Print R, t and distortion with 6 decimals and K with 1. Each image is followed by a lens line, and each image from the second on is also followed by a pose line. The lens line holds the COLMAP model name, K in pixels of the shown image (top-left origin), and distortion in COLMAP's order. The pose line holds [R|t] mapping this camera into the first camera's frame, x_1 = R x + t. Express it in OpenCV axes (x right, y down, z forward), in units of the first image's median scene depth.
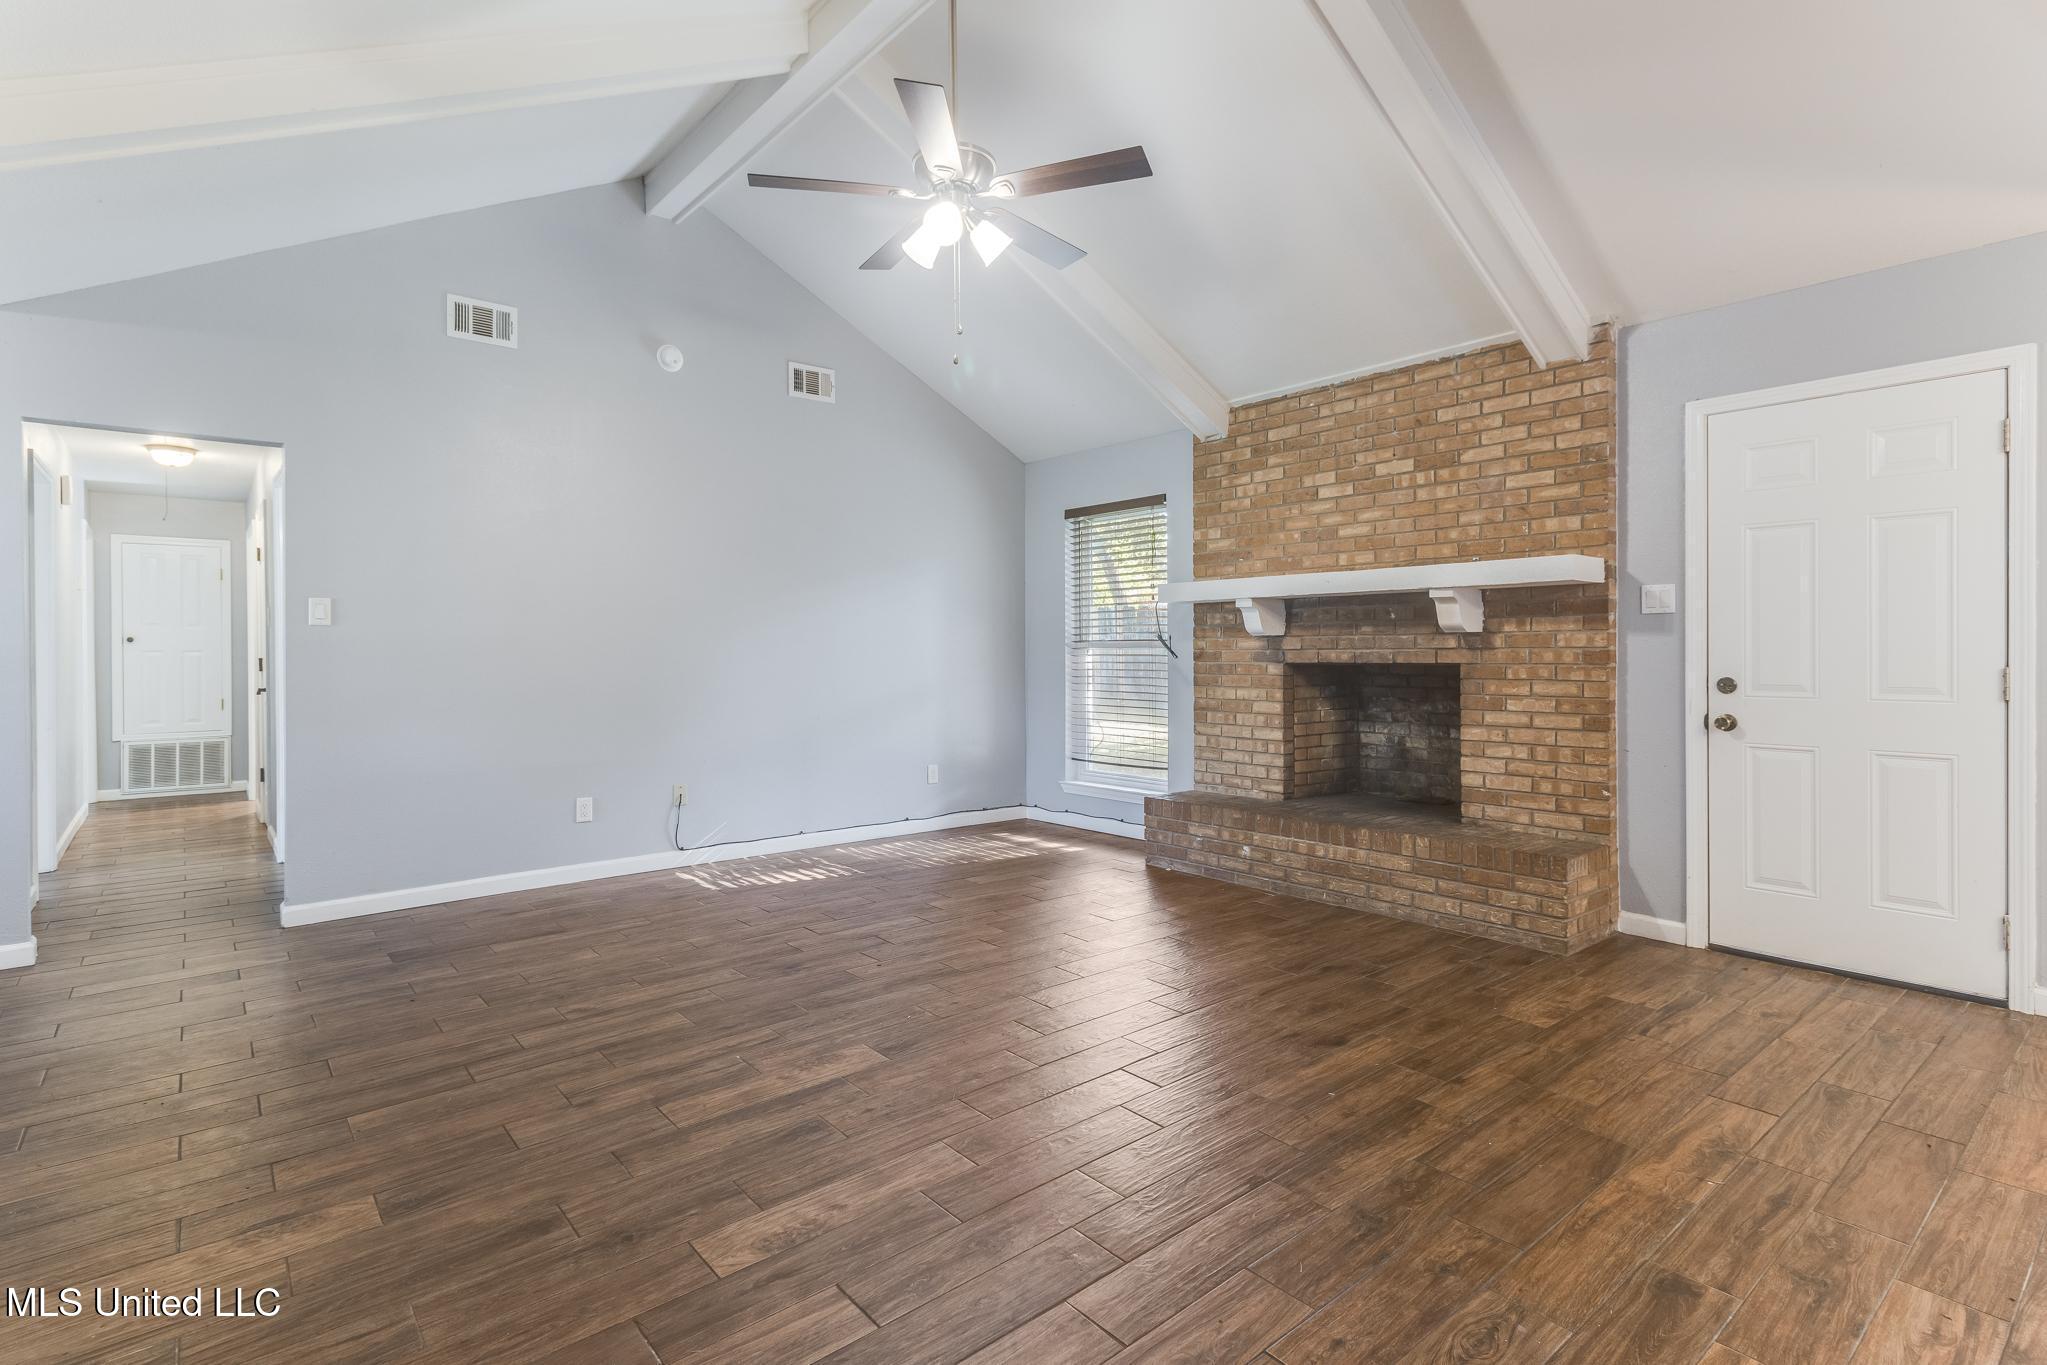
lens RADIAL K [[982.6, 0, 1051.7], [0, 982.6, 675.3], [0, 0, 1]] dist [-0.001825, -0.000401]
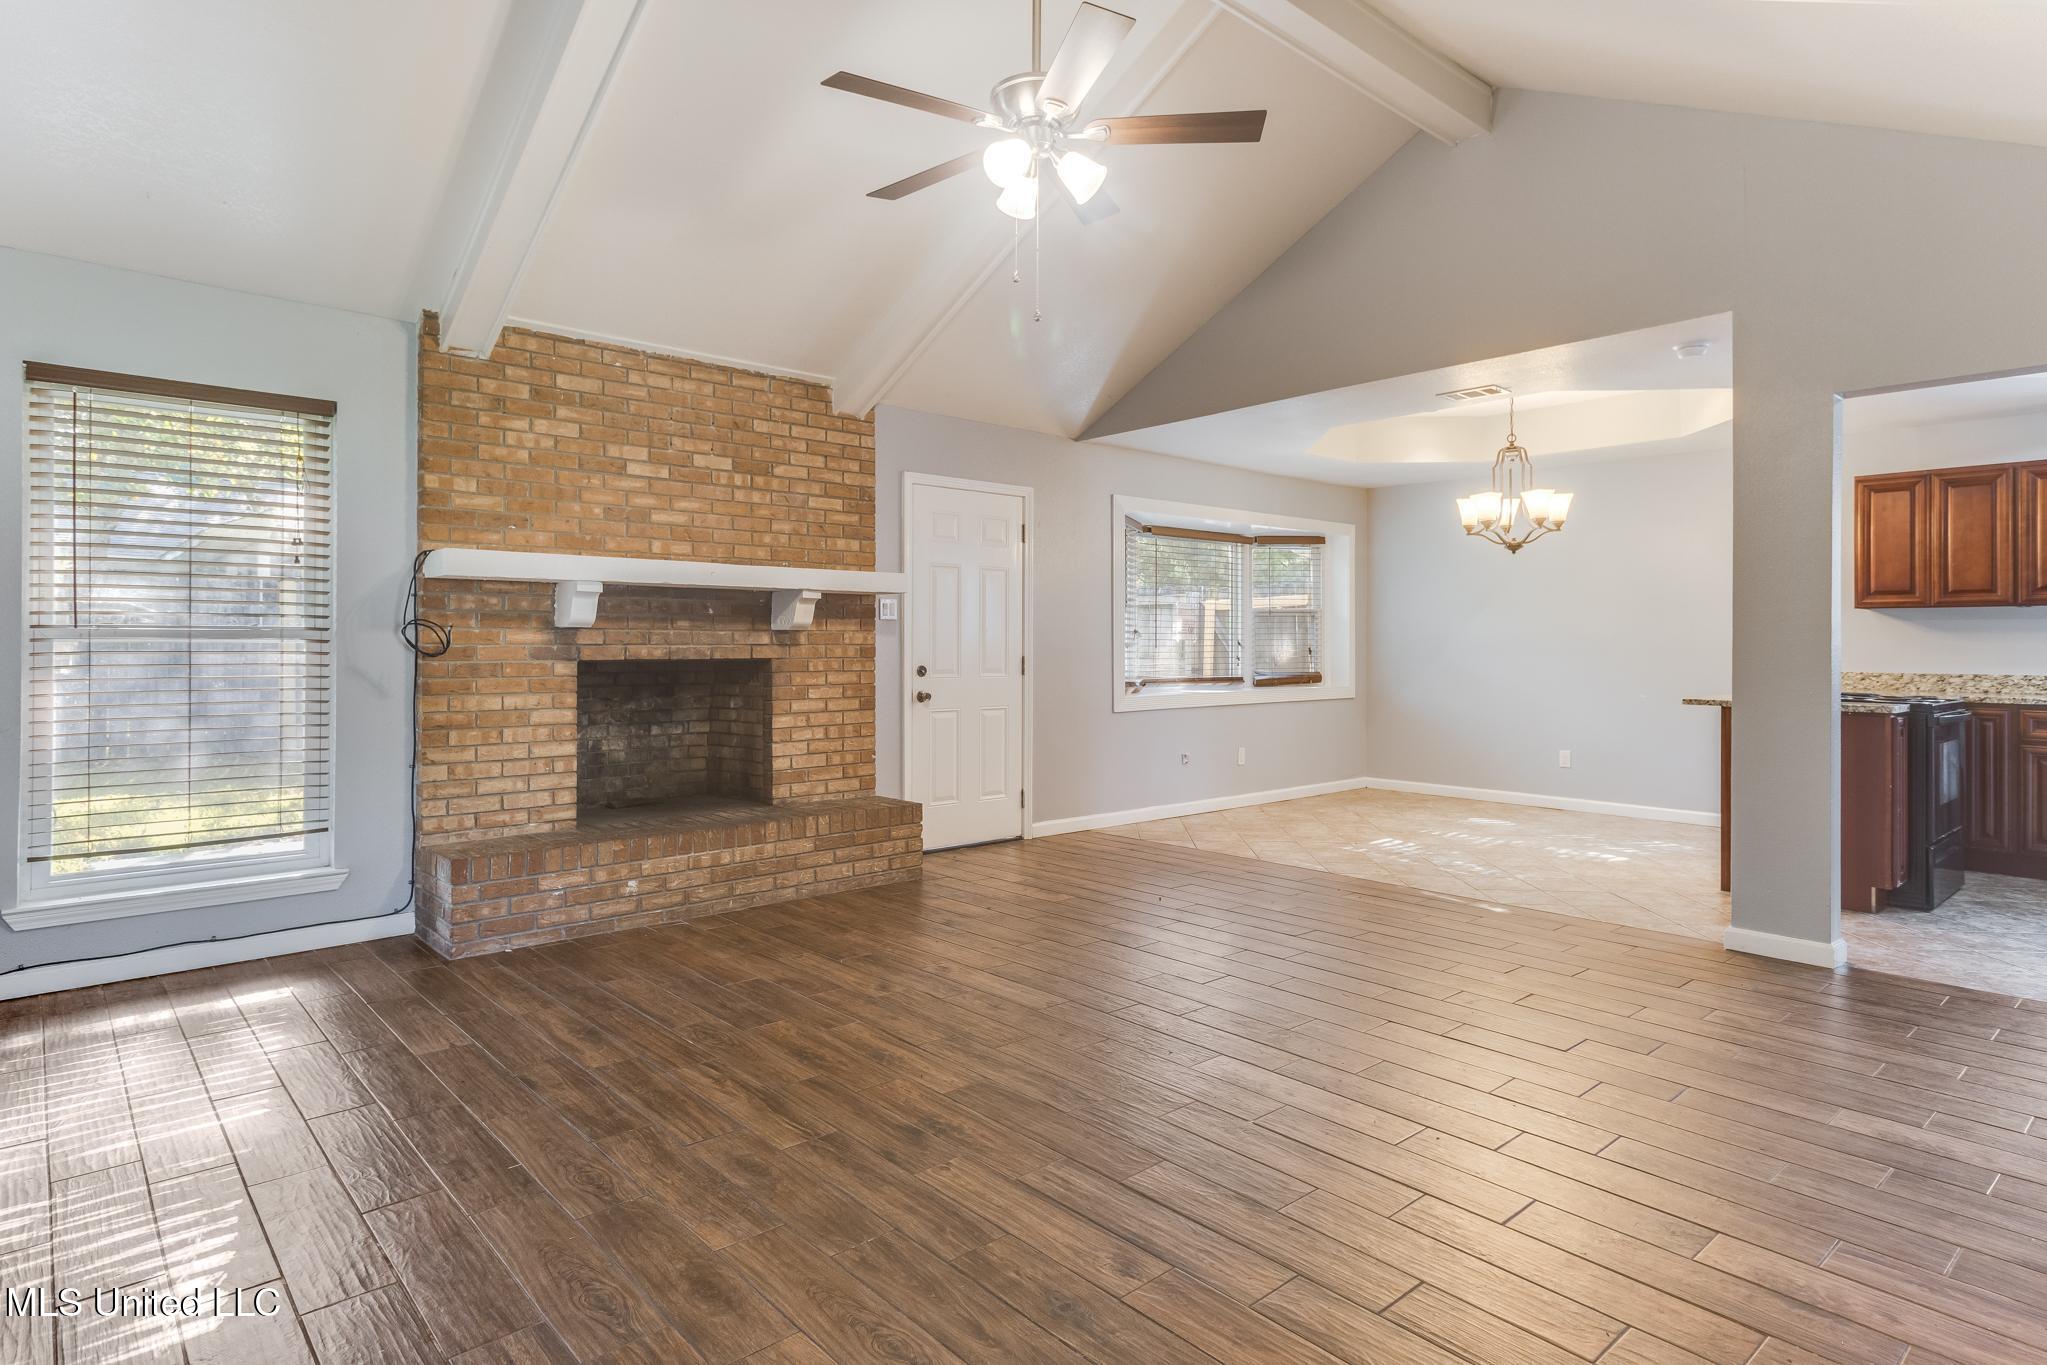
lens RADIAL K [[1106.0, 0, 967.1], [0, 1106.0, 659.2], [0, 0, 1]] dist [0.003077, 0.000340]
pose [[0.012221, -0.010800, 0.999867, -0.808307], [0.020933, 0.999725, 0.010542, -0.019631], [-0.999706, 0.020801, 0.012444, 0.770025]]
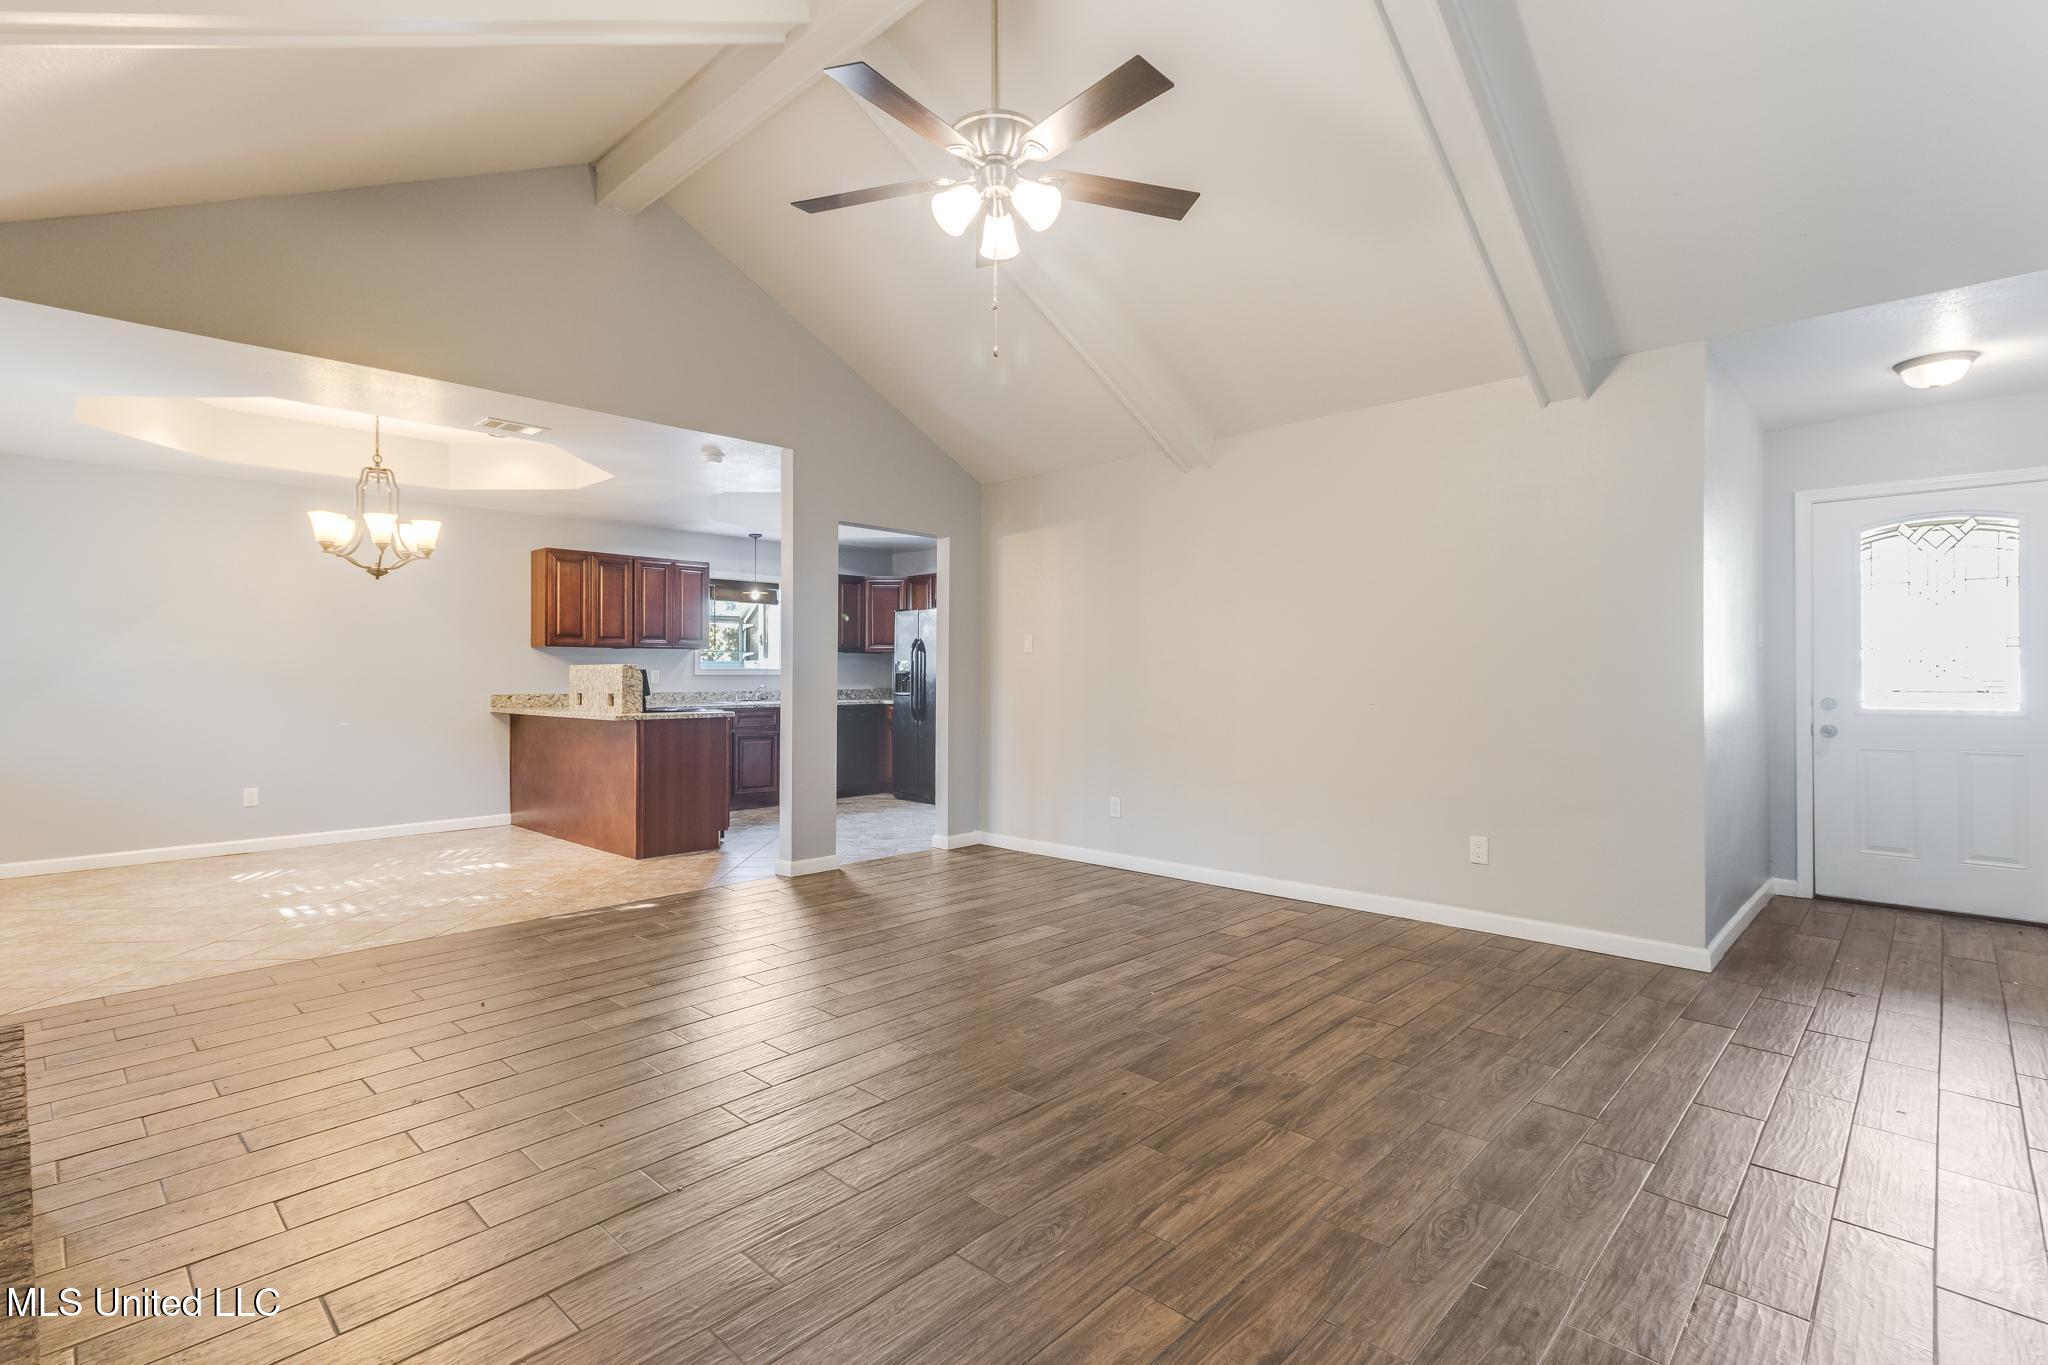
lens RADIAL K [[971.1, 0, 1042.9], [0, 971.1, 686.7], [0, 0, 1]] dist [-0.002395, 0.002242]
pose [[-0.994454, 0.010516, -0.104646, -0.033109], [0.006667, 0.999291, 0.037062, -0.033381], [0.104961, 0.036159, -0.993819, 1.389648]]
